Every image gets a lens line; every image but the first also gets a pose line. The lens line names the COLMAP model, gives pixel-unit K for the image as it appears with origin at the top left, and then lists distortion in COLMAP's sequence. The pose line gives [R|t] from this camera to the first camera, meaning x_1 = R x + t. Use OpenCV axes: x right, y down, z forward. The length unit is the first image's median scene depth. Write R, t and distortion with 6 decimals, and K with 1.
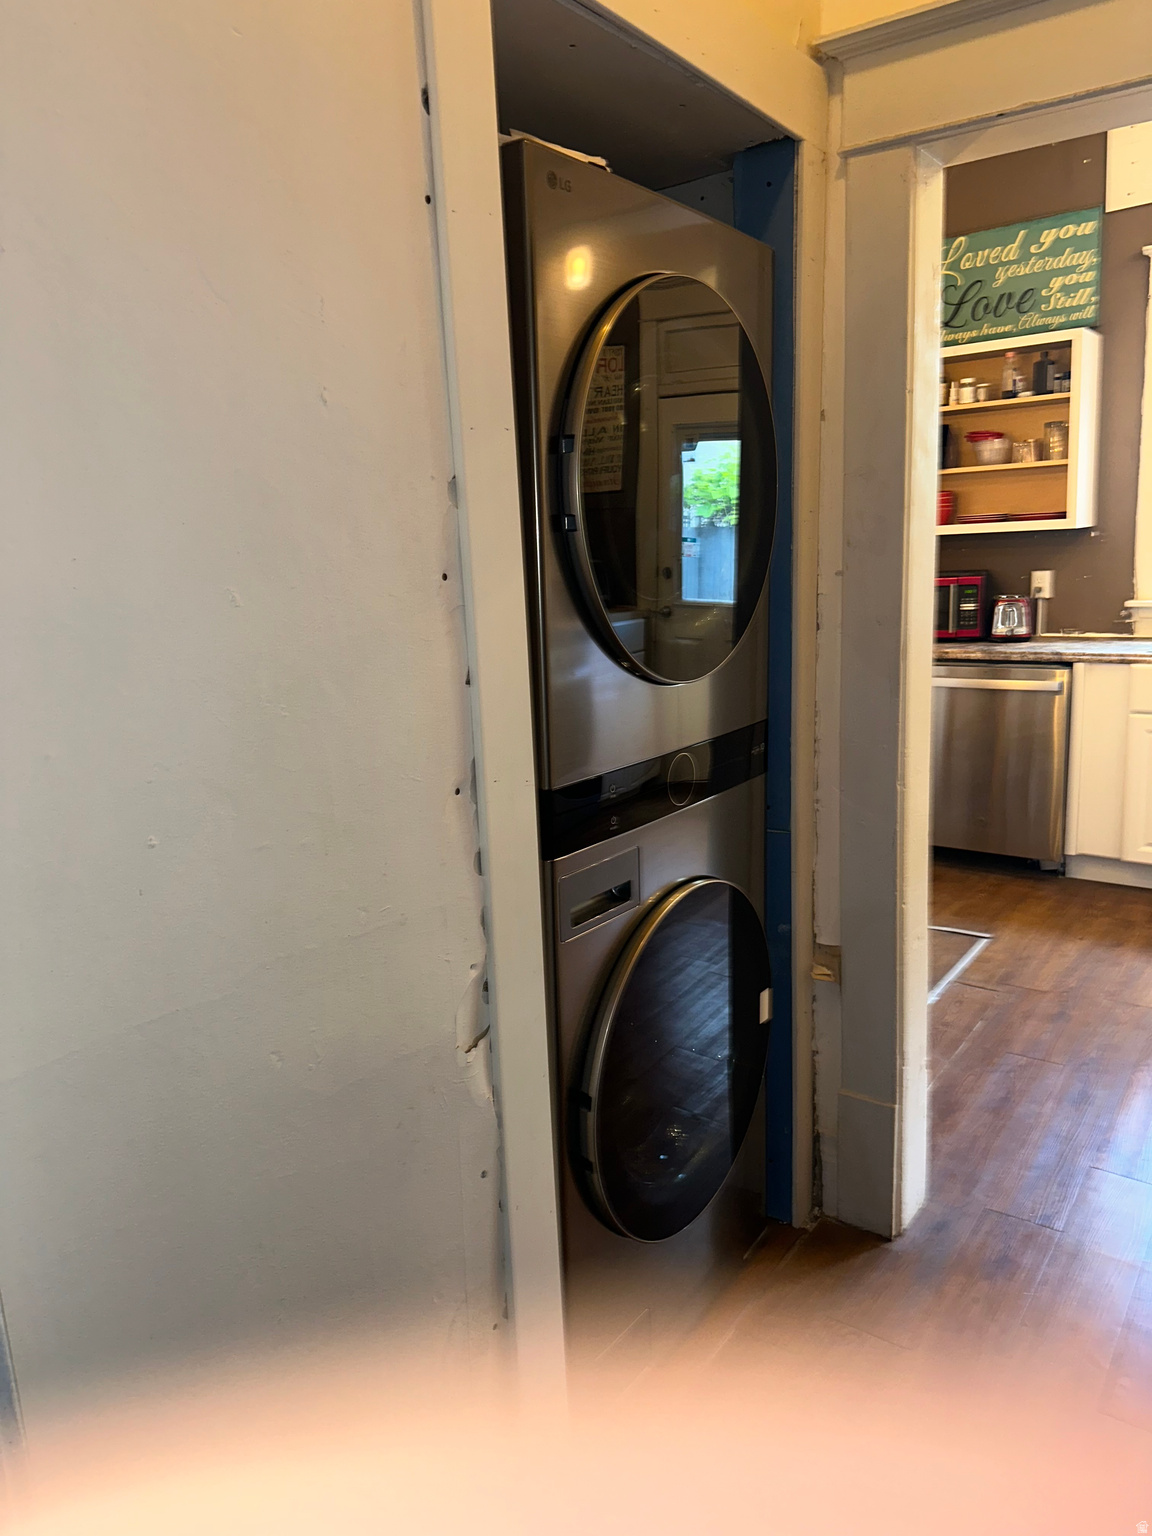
lens RADIAL K [[1102.9, 0, 578.3], [0, 1102.9, 761.9], [0, 0, 1]] dist [0.010298, 0.000371]
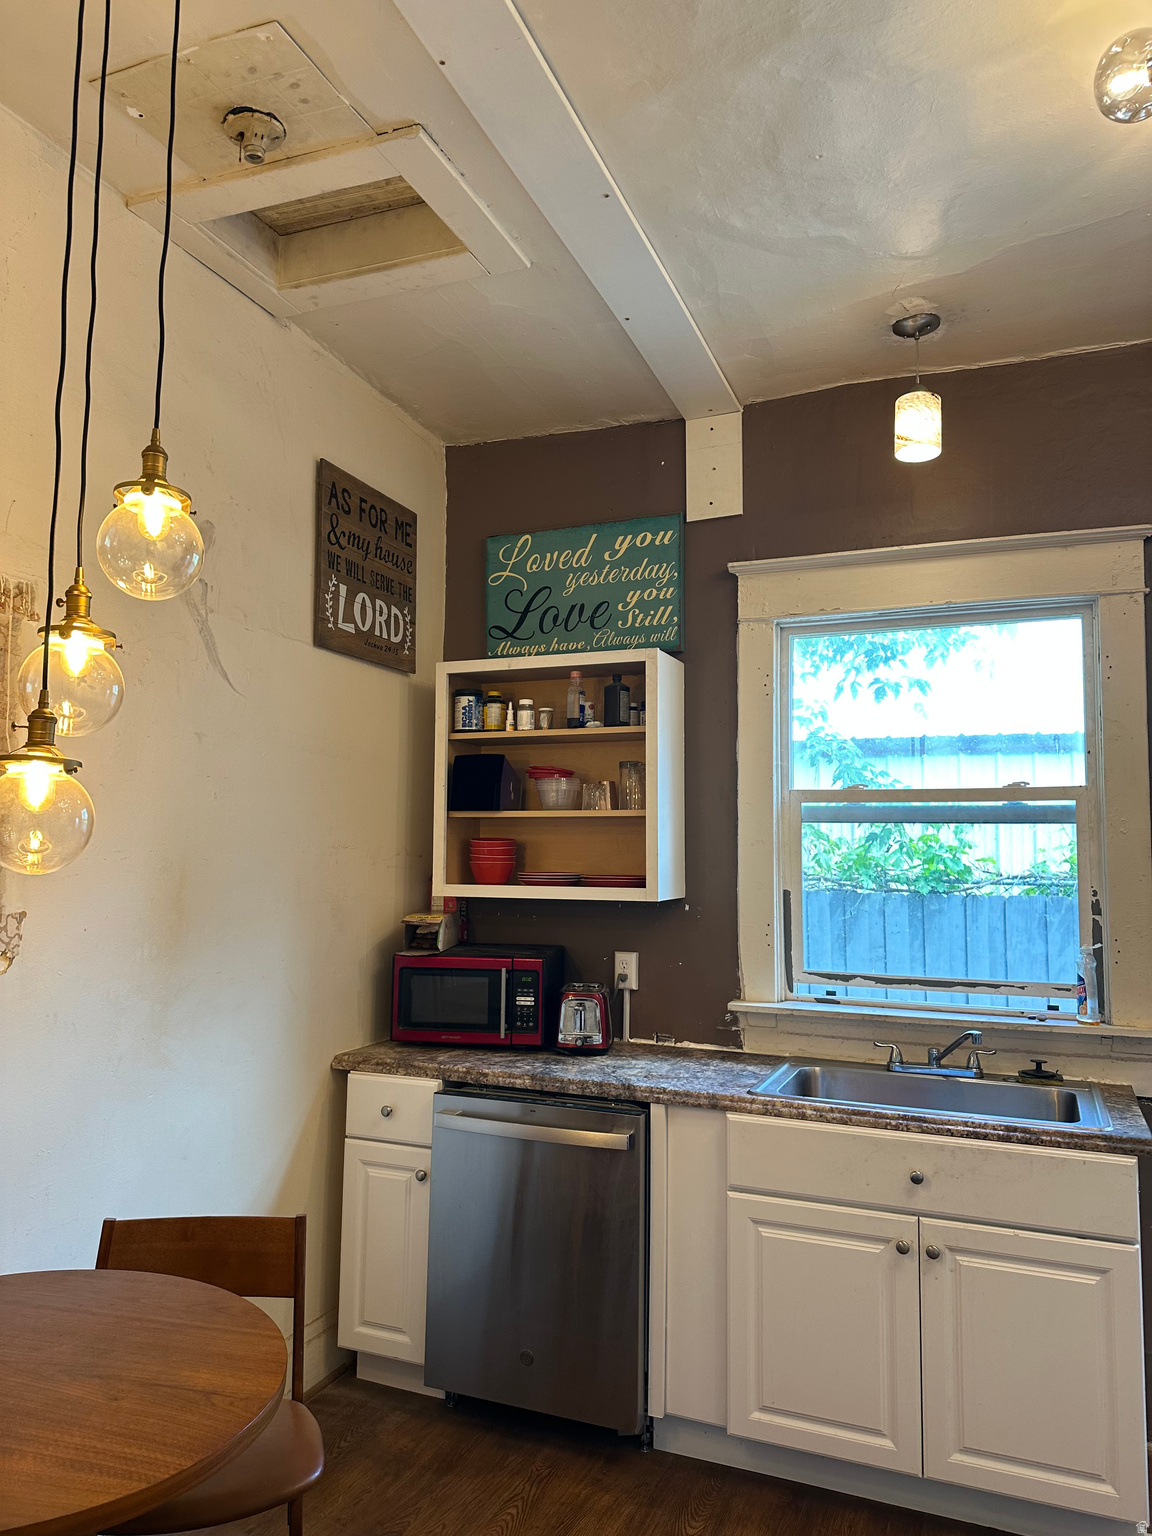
lens RADIAL K [[1020.7, 0, 576.0], [0, 1020.7, 768.0], [0, 0, 1]] dist [0.104103, -0.139182]
pose [[0.974065, 0.070435, 0.215027, 0.239129], [-0.009177, 0.961831, -0.273492, -0.107920], [-0.226083, 0.264426, 0.937532, 0.341947]]
